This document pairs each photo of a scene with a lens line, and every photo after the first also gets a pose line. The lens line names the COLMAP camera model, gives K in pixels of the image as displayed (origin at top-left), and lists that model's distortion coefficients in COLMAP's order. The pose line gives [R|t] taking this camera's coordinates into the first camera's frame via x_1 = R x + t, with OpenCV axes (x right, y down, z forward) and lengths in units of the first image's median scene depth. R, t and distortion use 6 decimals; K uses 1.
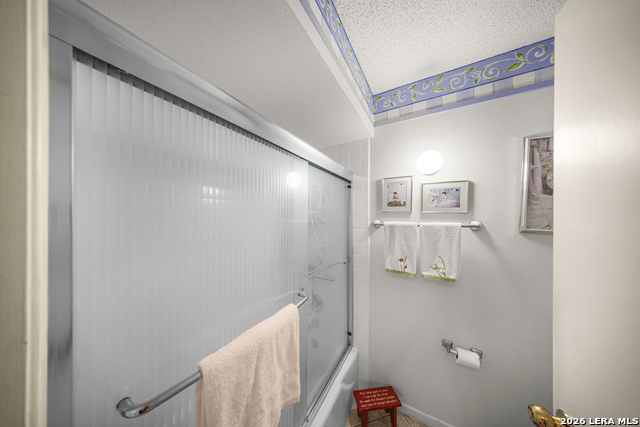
lens RADIAL K [[180.7, 0, 317.6], [0, 180.7, 216.4], [0, 0, 1]] dist [-0.002954, 0.000456]
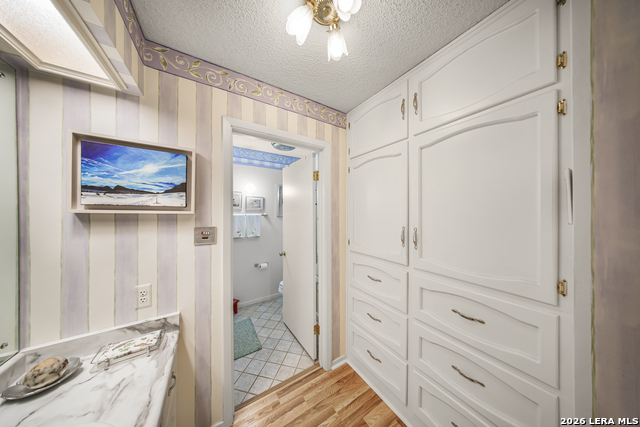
lens RADIAL K [[180.7, 0, 321.1], [0, 180.7, 212.3], [0, 0, 1]] dist [-0.002954, 0.000456]
pose [[0.455238, -0.001506, 0.890369, -0.970438], [0.007814, 0.999967, -0.002304, 0.023354], [-0.890336, 0.008006, 0.455235, -0.818053]]
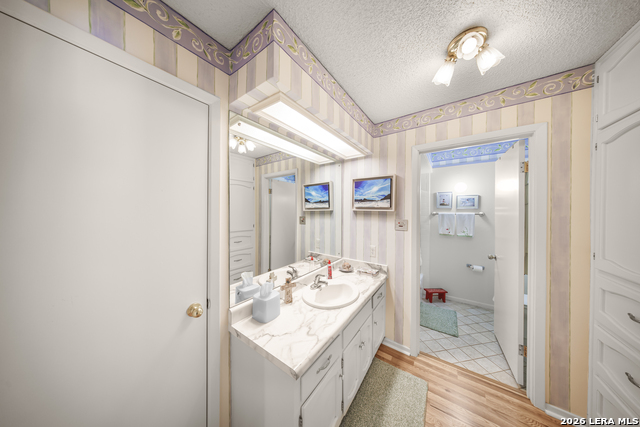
lens RADIAL K [[180.7, 0, 318.2], [0, 180.7, 211.9], [0, 0, 1]] dist [-0.002954, 0.000456]
pose [[0.996500, 0.004452, -0.083474, -0.978199], [-0.004636, 0.999987, -0.002003, 0.033654], [0.083464, 0.002383, 0.996508, -1.416113]]
